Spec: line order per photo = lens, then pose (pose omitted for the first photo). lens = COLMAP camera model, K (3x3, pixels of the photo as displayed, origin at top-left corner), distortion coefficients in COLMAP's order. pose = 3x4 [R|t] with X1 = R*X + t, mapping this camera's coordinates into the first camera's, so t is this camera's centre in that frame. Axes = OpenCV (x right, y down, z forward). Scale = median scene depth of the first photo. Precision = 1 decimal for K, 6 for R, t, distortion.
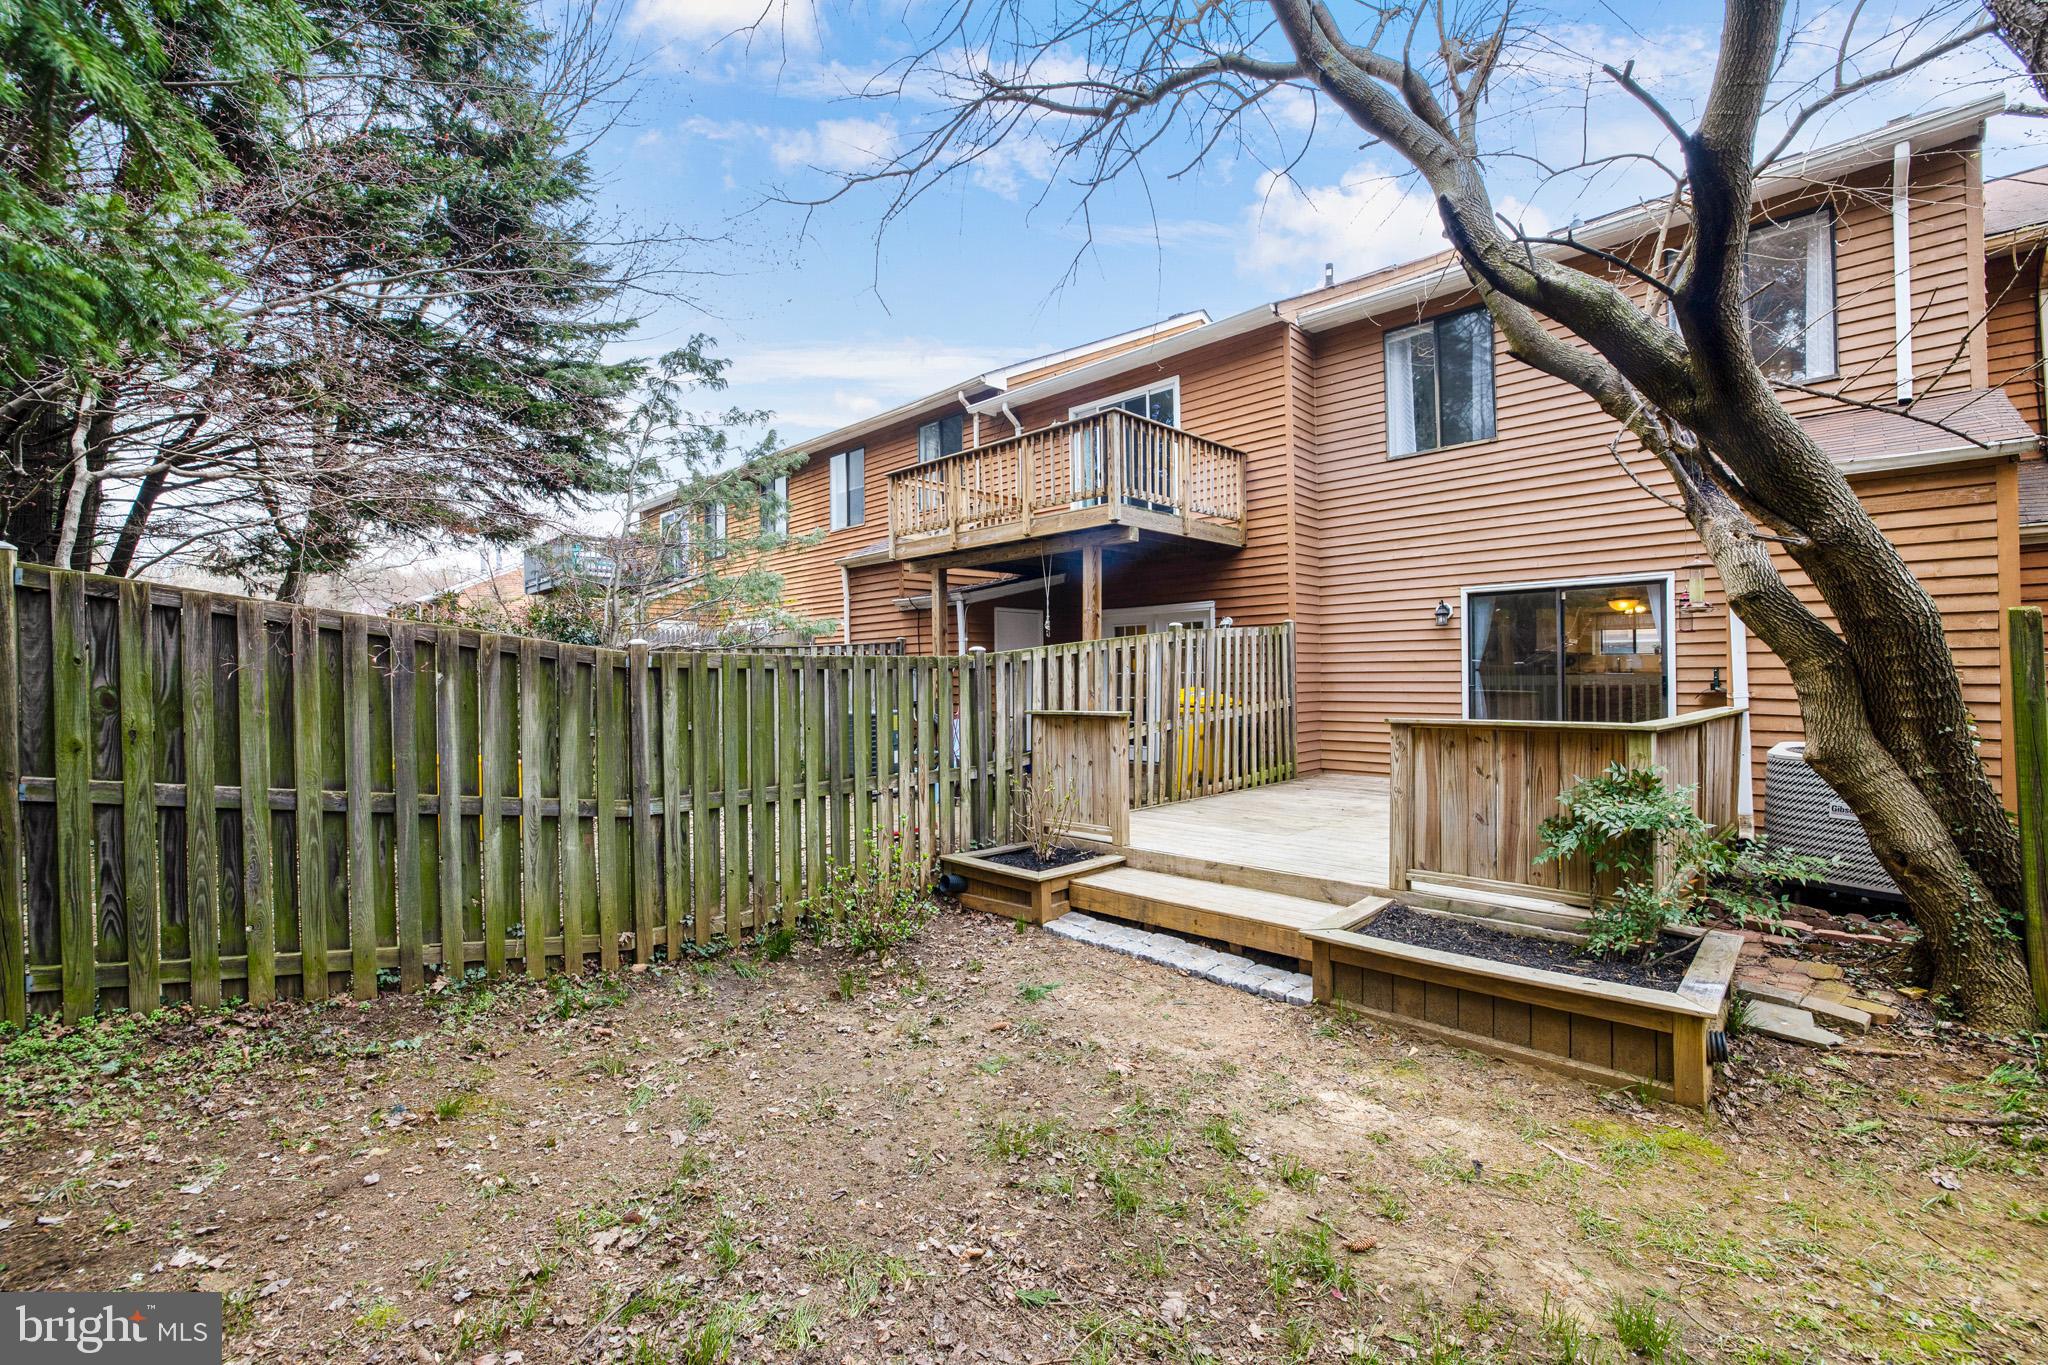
lens RADIAL K [[856.0, 0, 1024.6], [0, 856.0, 679.9], [0, 0, 1]] dist [-0.001793, 0.000719]
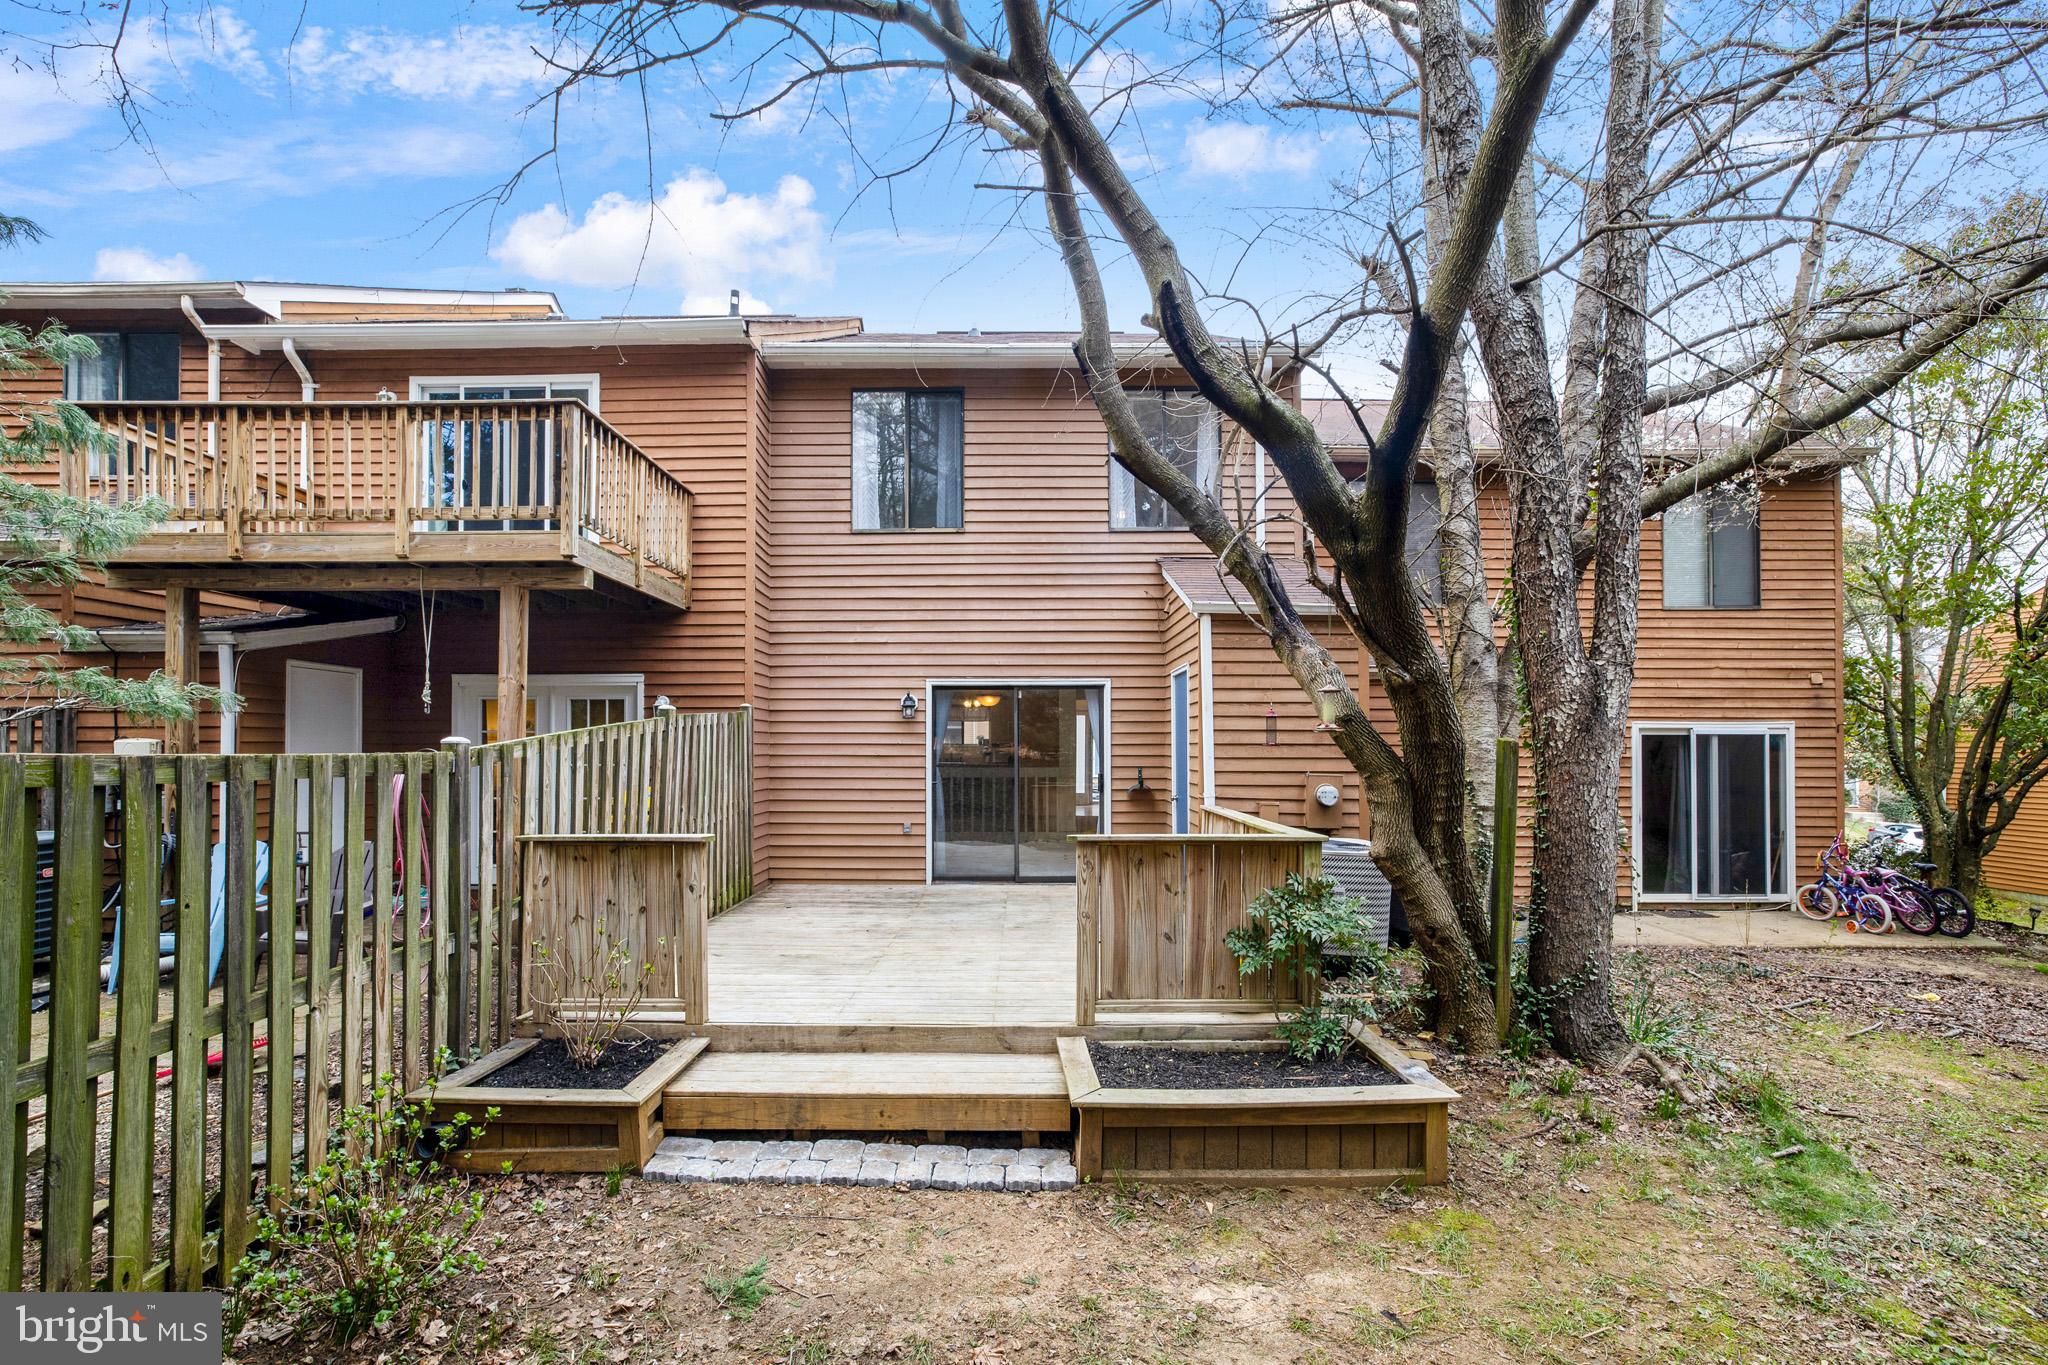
lens RADIAL K [[964.2, 0, 1083.2], [0, 964.2, 764.9], [0, 0, 1]] dist [-0.016093, 0.004645]
pose [[0.725415, 0.005787, 0.688288, -0.202617], [-0.004967, 0.999983, -0.003173, -0.019830], [-0.688294, -0.001117, 0.725431, 0.199946]]
